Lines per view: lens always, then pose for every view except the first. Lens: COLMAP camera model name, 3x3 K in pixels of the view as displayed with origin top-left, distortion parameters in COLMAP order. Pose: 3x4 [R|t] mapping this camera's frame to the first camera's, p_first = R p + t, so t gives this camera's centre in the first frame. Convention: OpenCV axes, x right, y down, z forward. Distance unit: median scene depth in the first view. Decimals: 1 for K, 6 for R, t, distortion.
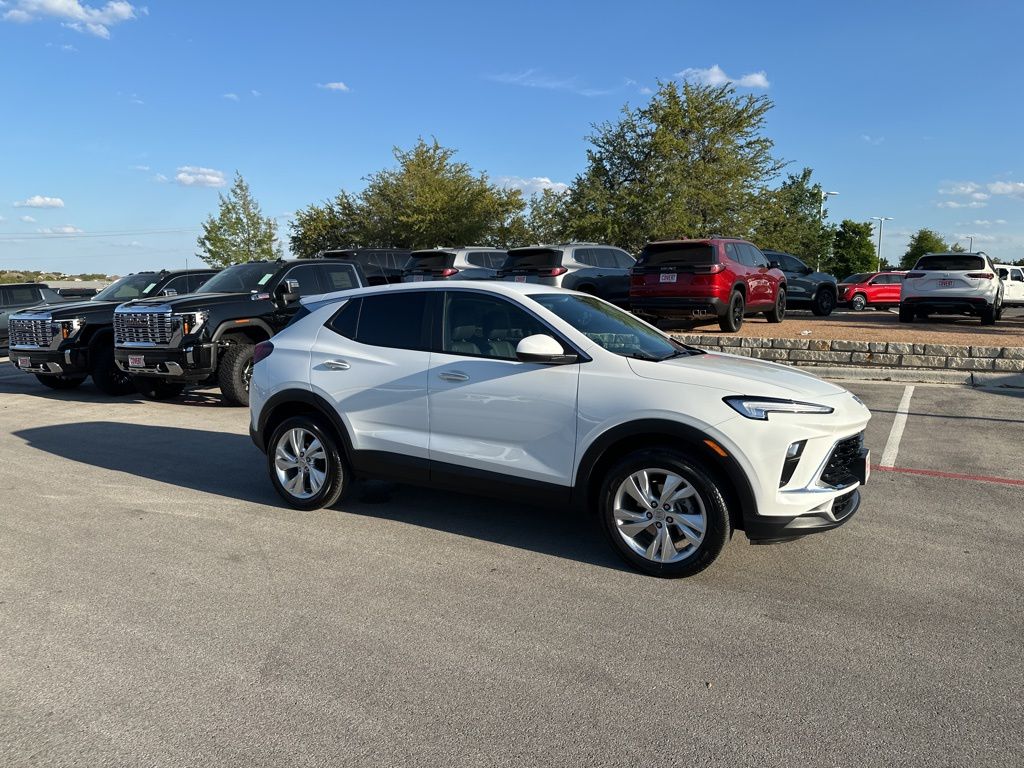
lens RADIAL K [[725.4, 0, 504.7], [0, 725.4, 382.5], [0, 0, 1]] dist [0.045176, -0.063540]
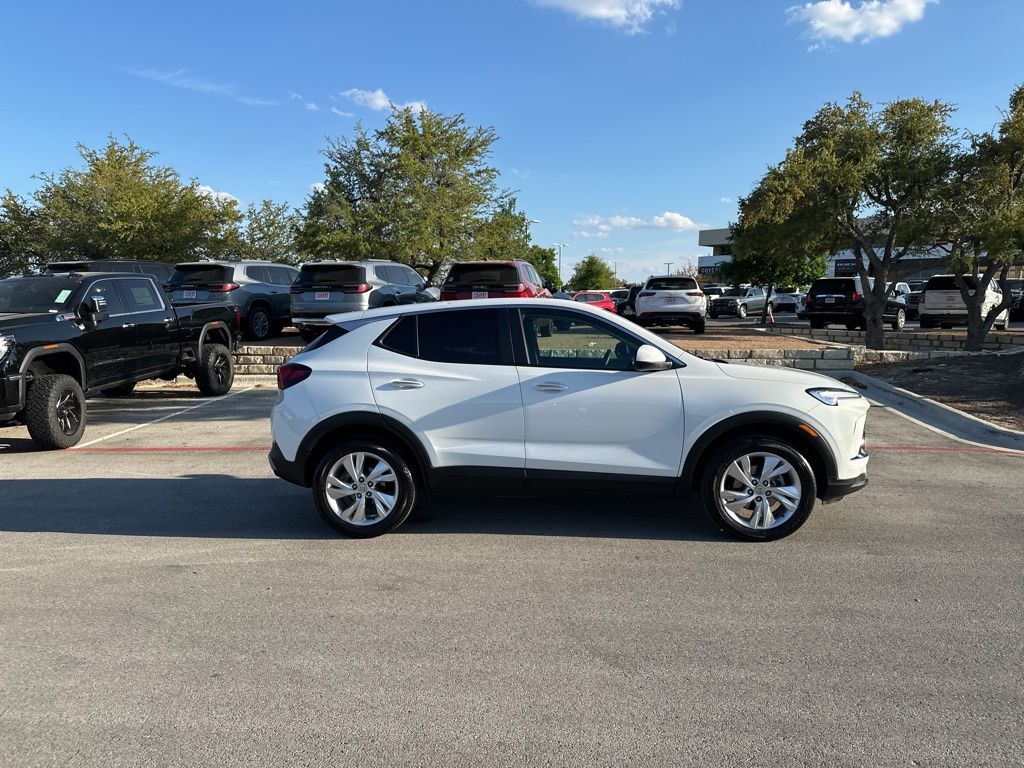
lens RADIAL K [[725.4, 0, 509.2], [0, 725.4, 392.9], [0, 0, 1]] dist [0.045176, -0.063540]
pose [[0.905366, -0.054950, 0.421061, -0.224634], [0.058967, 0.998254, 0.003484, -0.002920], [-0.420518, 0.021674, 0.907025, 0.023795]]
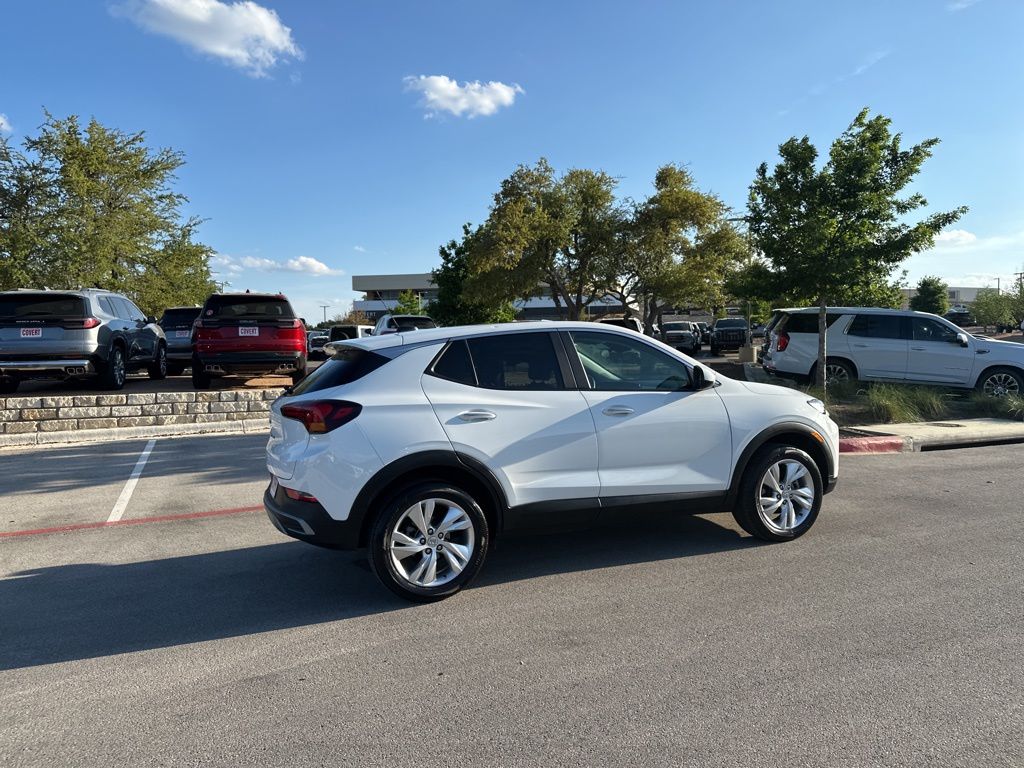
lens RADIAL K [[725.4, 0, 512.7], [0, 725.4, 384.5], [0, 0, 1]] dist [0.045176, -0.063540]
pose [[0.600731, -0.051173, 0.797811, -0.388263], [0.115842, 0.992989, -0.023535, -0.015409], [-0.791013, 0.106558, 0.602448, 0.190714]]
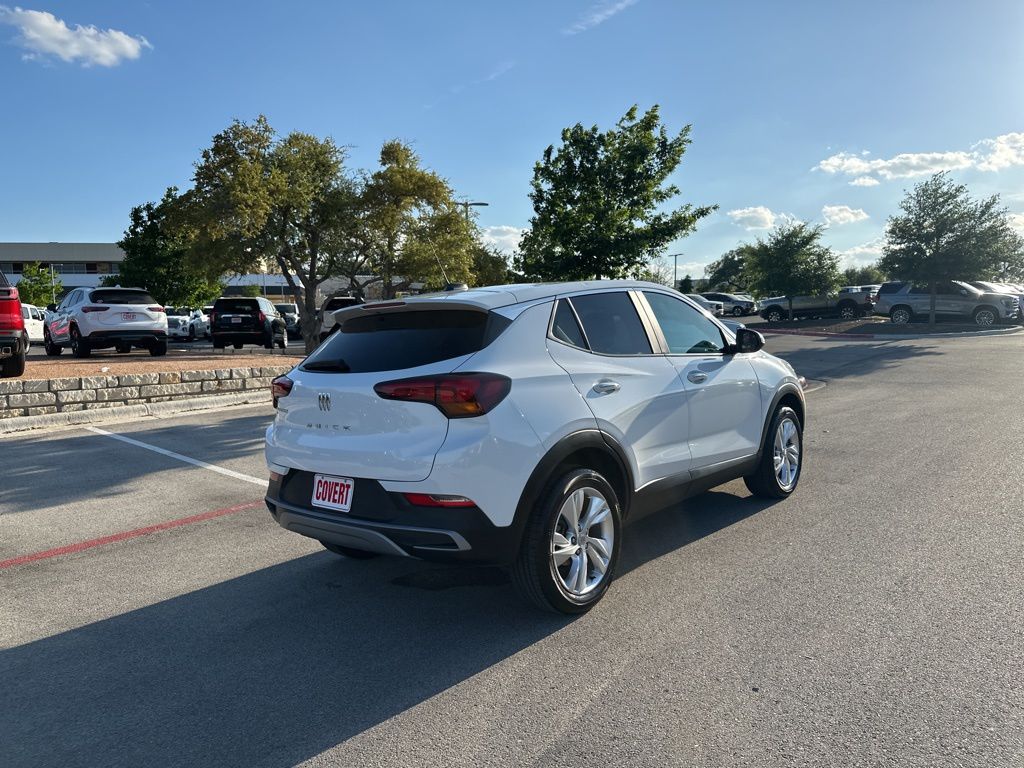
lens RADIAL K [[725.4, 0, 514.7], [0, 725.4, 384.8], [0, 0, 1]] dist [0.045176, -0.063540]
pose [[0.185431, -0.086250, 0.978865, -0.420631], [0.144625, 0.987688, 0.059630, -0.035990], [-0.971956, 0.130511, 0.195622, 0.410428]]
